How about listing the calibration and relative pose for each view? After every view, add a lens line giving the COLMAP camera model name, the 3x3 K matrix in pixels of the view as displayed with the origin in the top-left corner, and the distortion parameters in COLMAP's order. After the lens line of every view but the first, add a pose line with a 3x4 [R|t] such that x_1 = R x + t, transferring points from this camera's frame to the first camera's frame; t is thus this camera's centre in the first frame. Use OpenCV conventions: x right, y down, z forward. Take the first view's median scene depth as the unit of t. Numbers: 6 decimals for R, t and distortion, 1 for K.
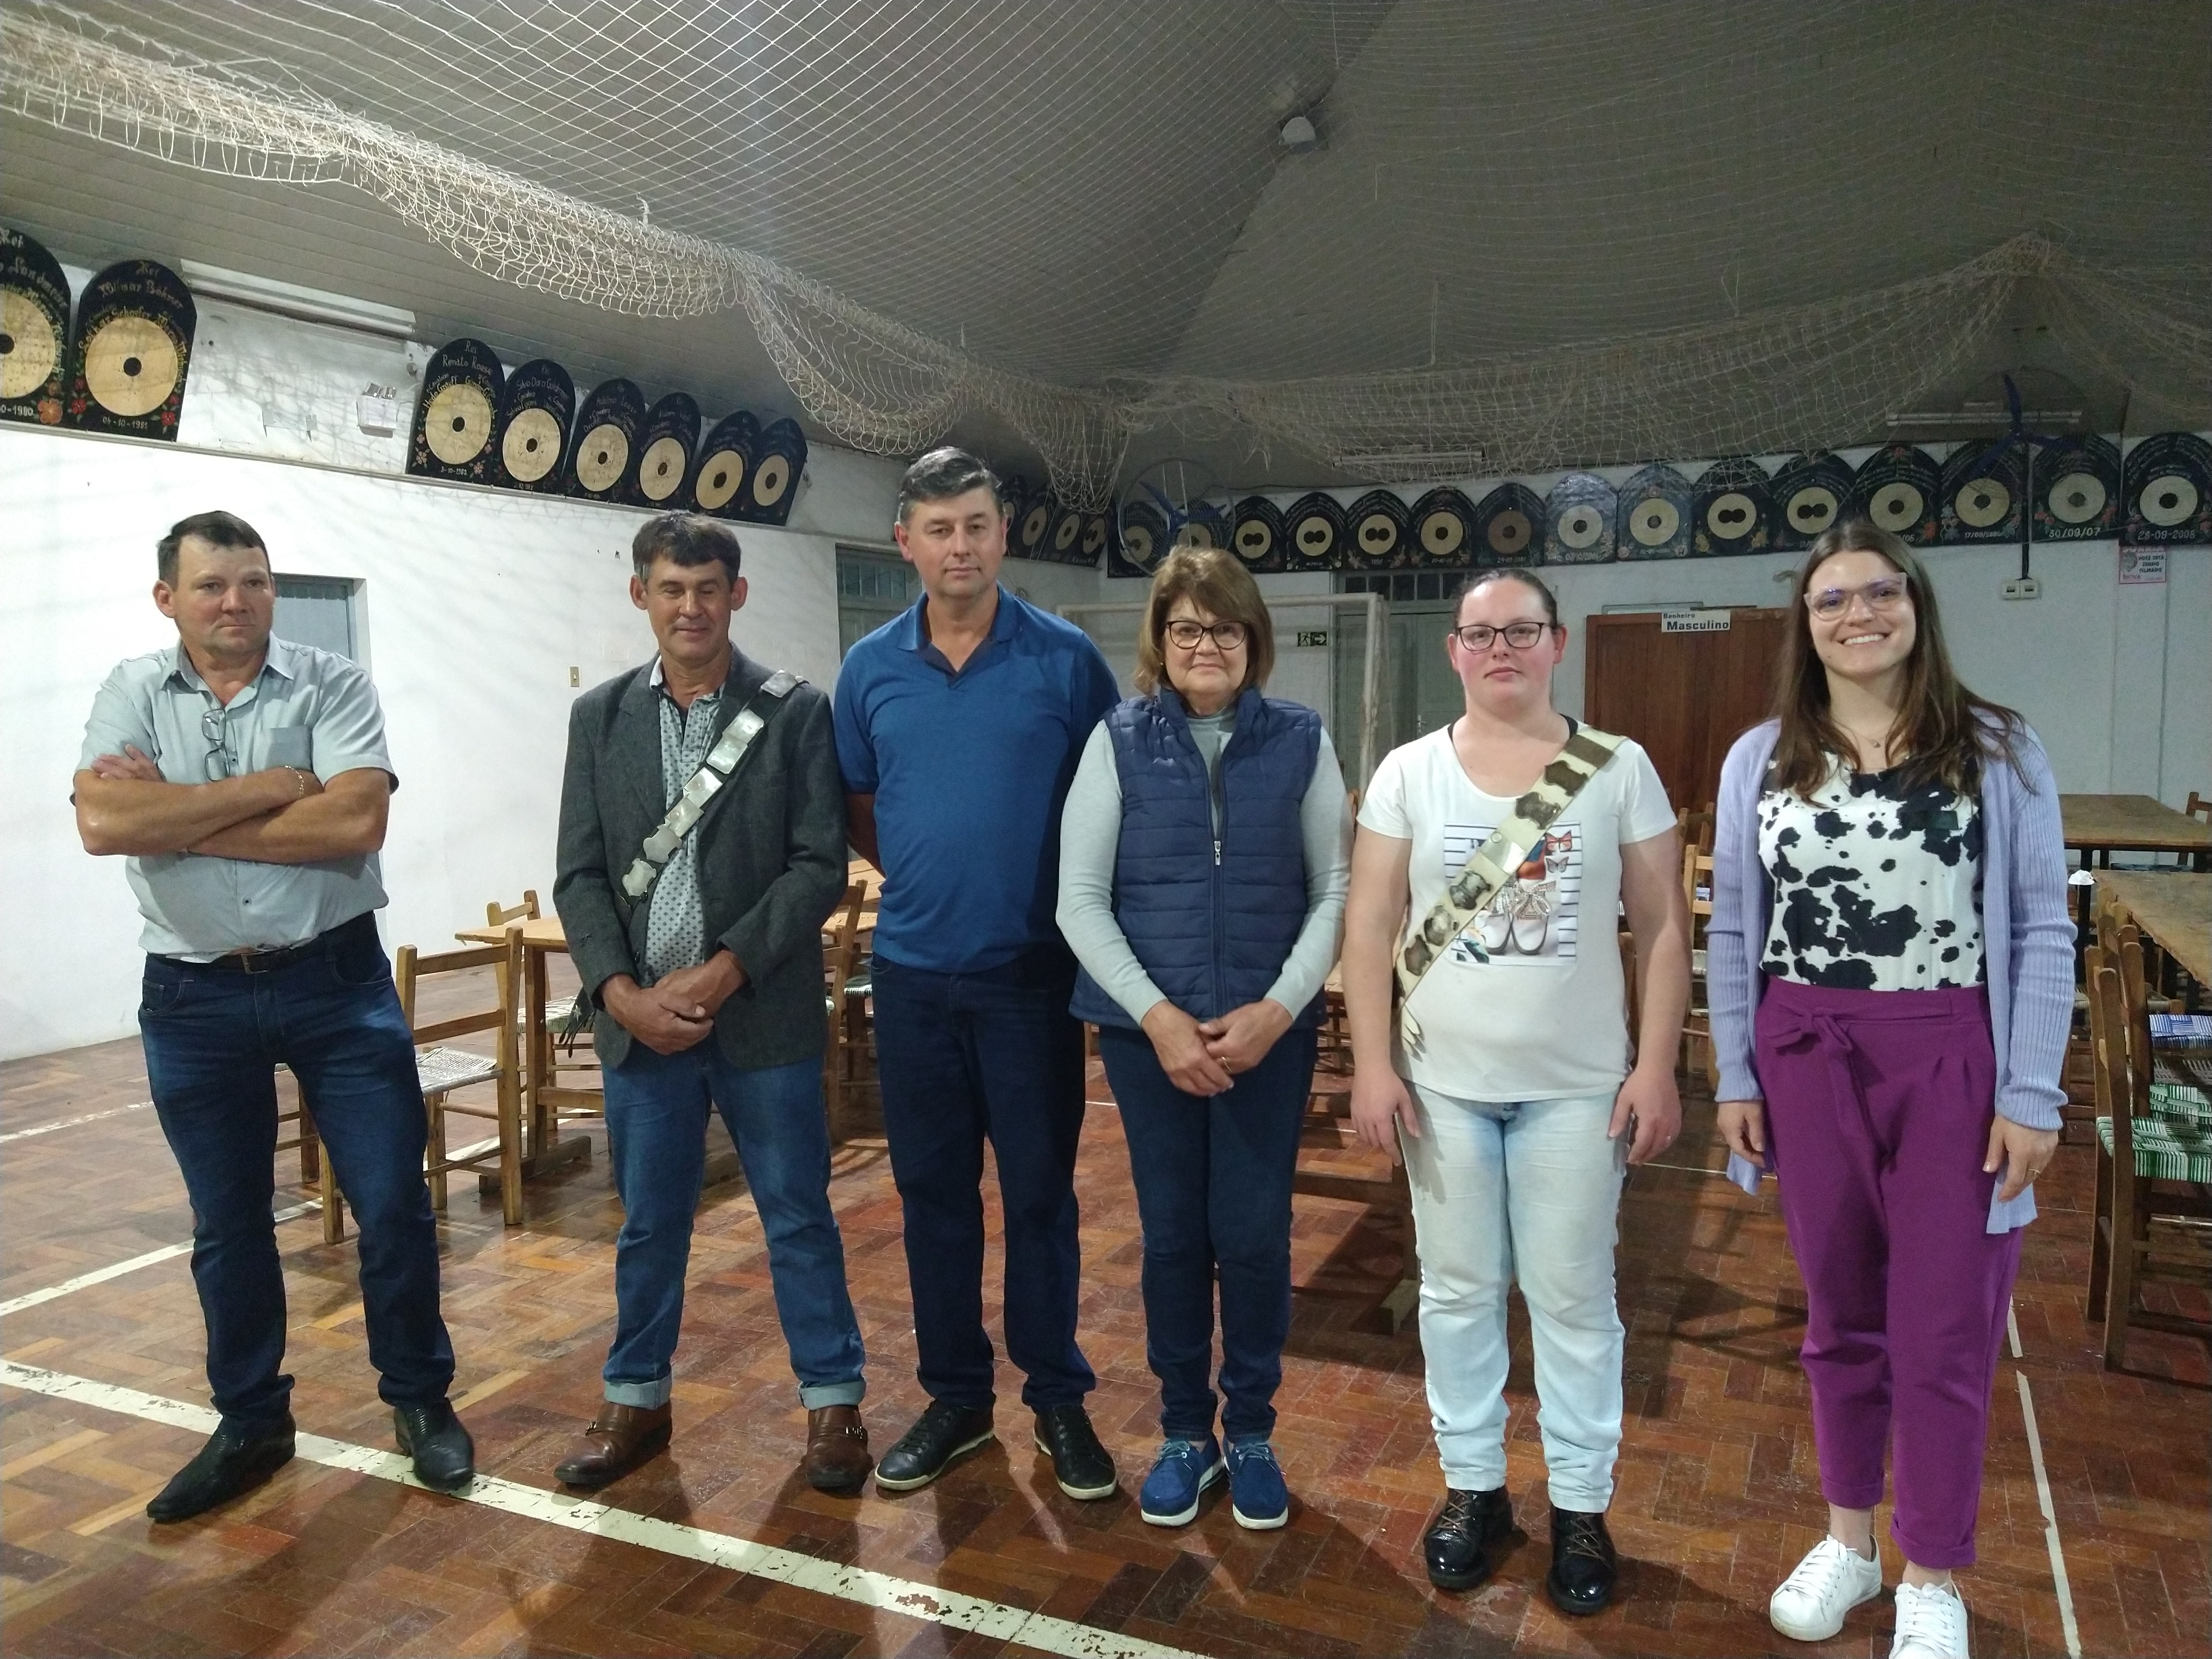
lens RADIAL K [[1580.6, 0, 1091.1], [0, 1580.6, 832.6], [0, 0, 1]] dist [0.090951, -0.117510]
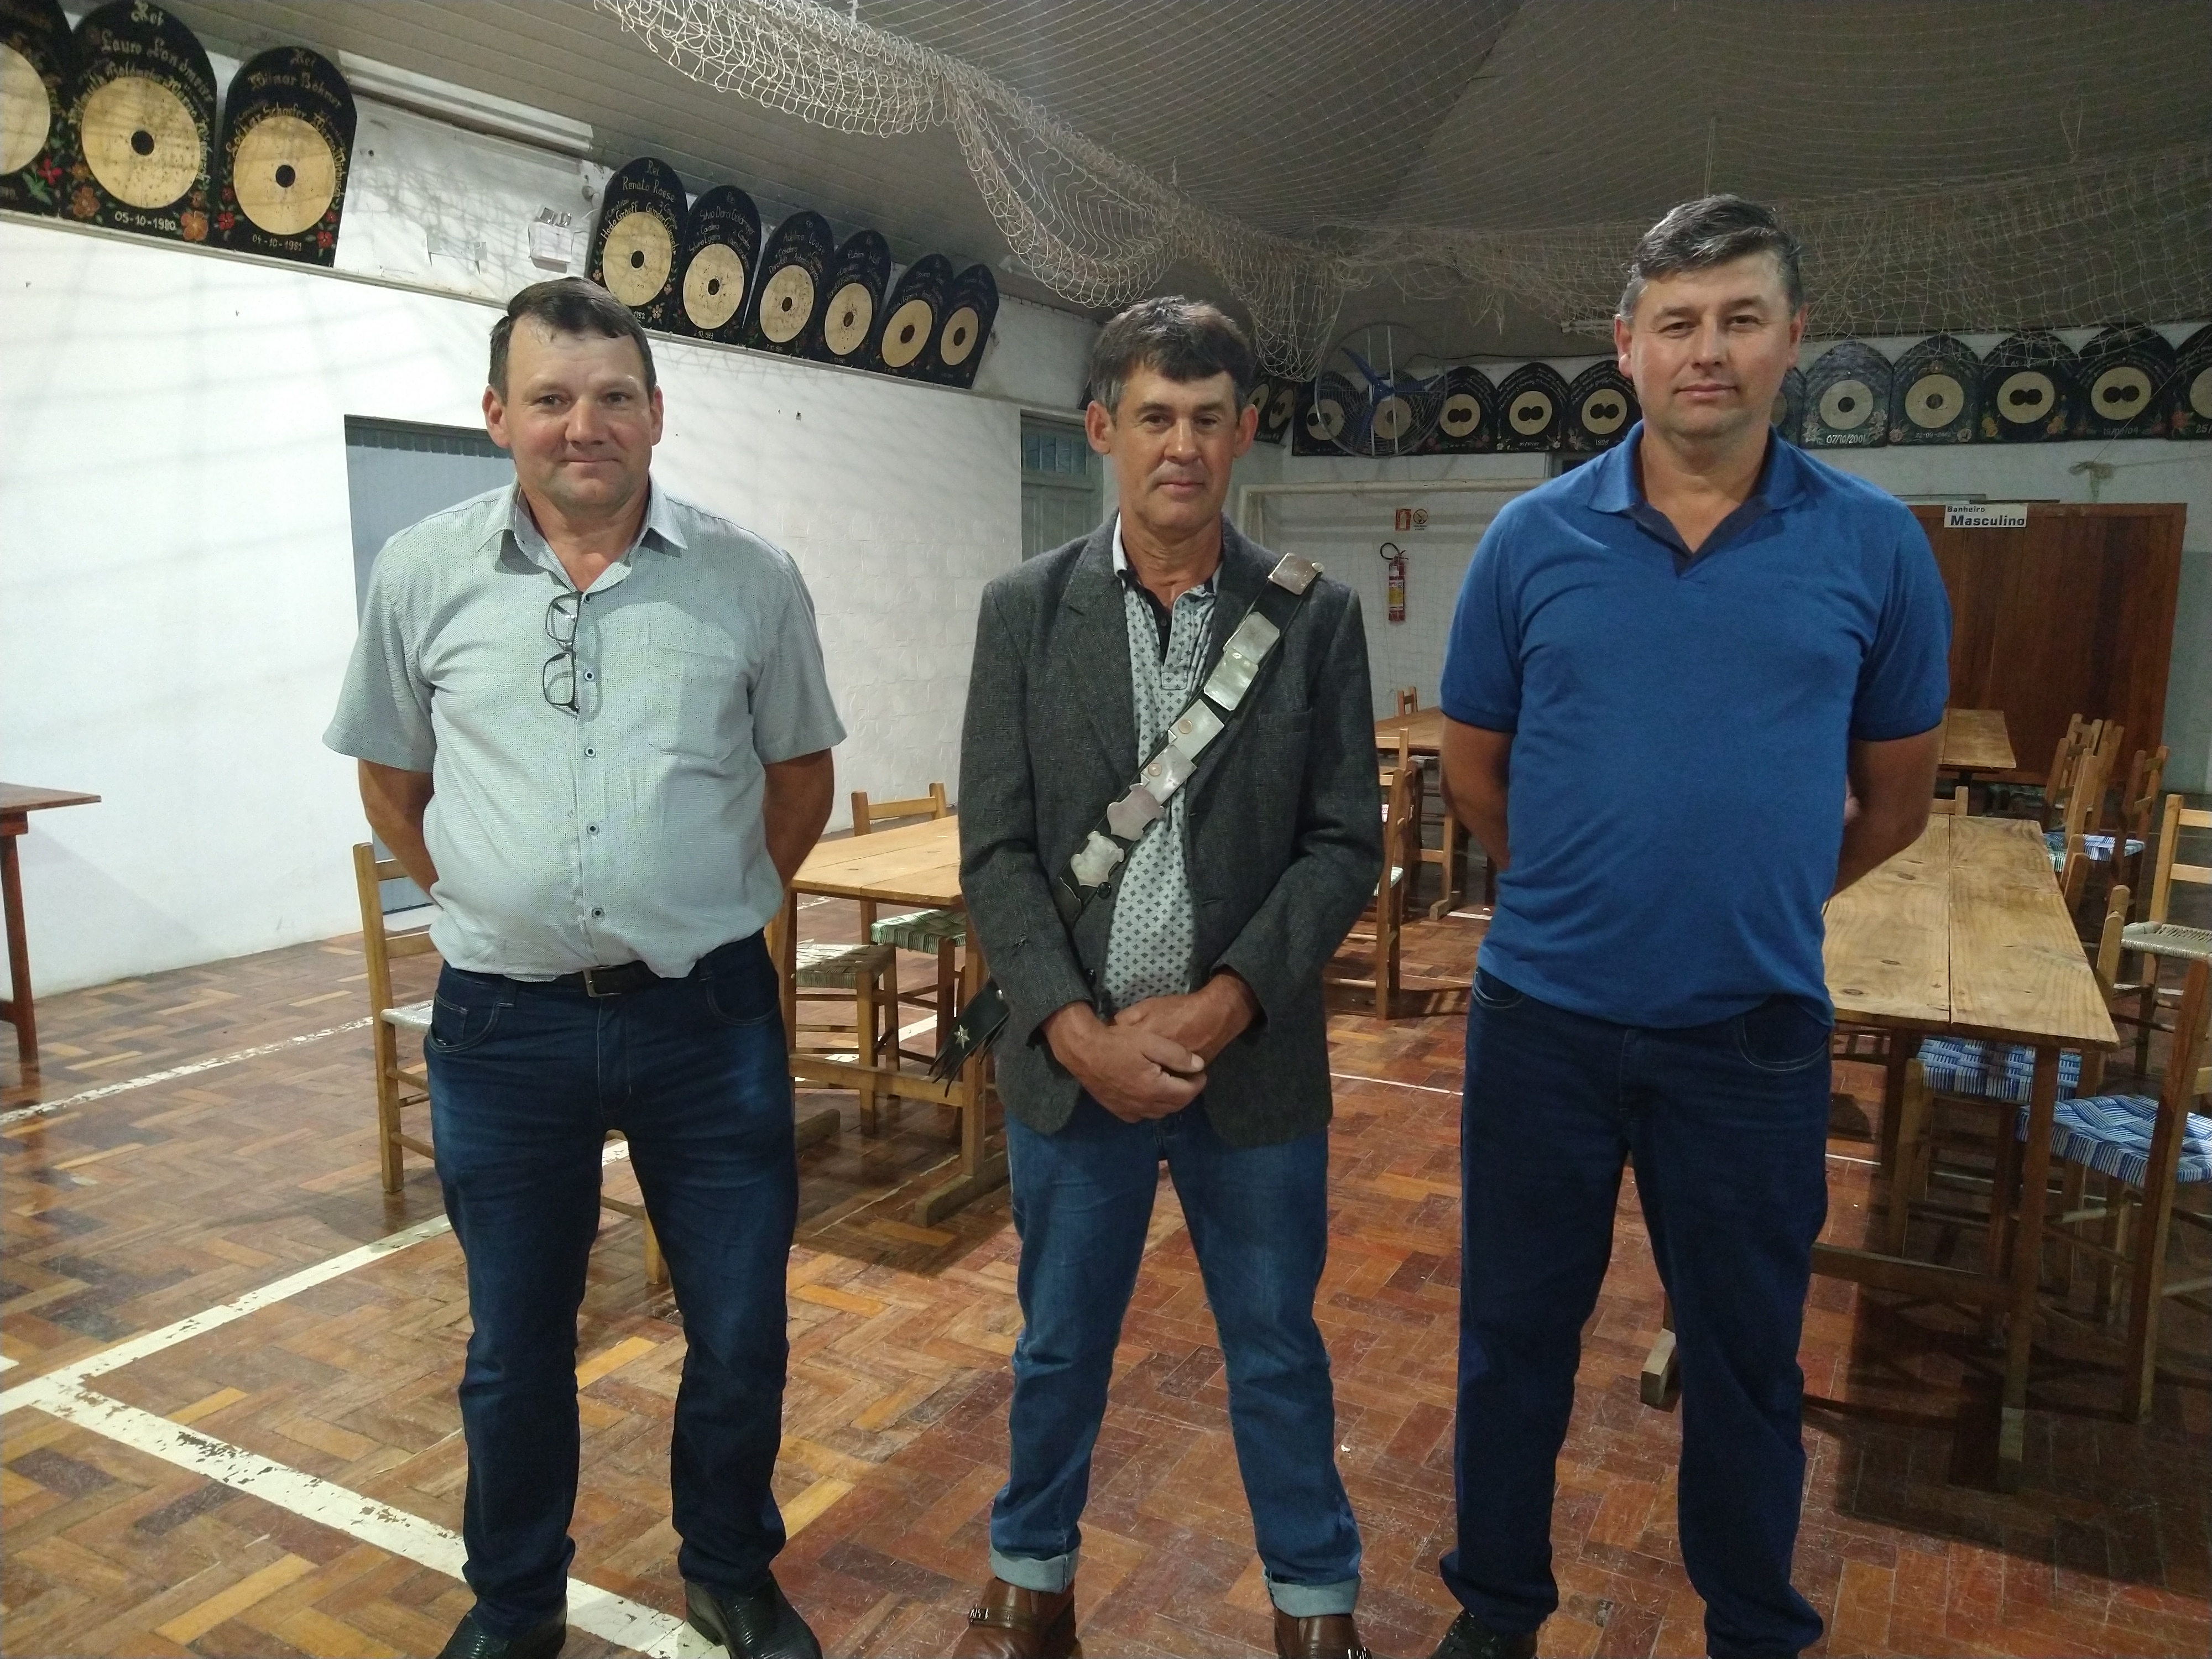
lens RADIAL K [[1600.6, 0, 1097.3], [0, 1600.6, 833.8], [0, 0, 1]] dist [0.090837, -0.123143]
pose [[0.997754, 0.033143, -0.058209, -0.062068], [-0.029075, 0.997165, 0.069400, -0.007610], [0.060344, -0.067552, 0.995889, 0.083753]]
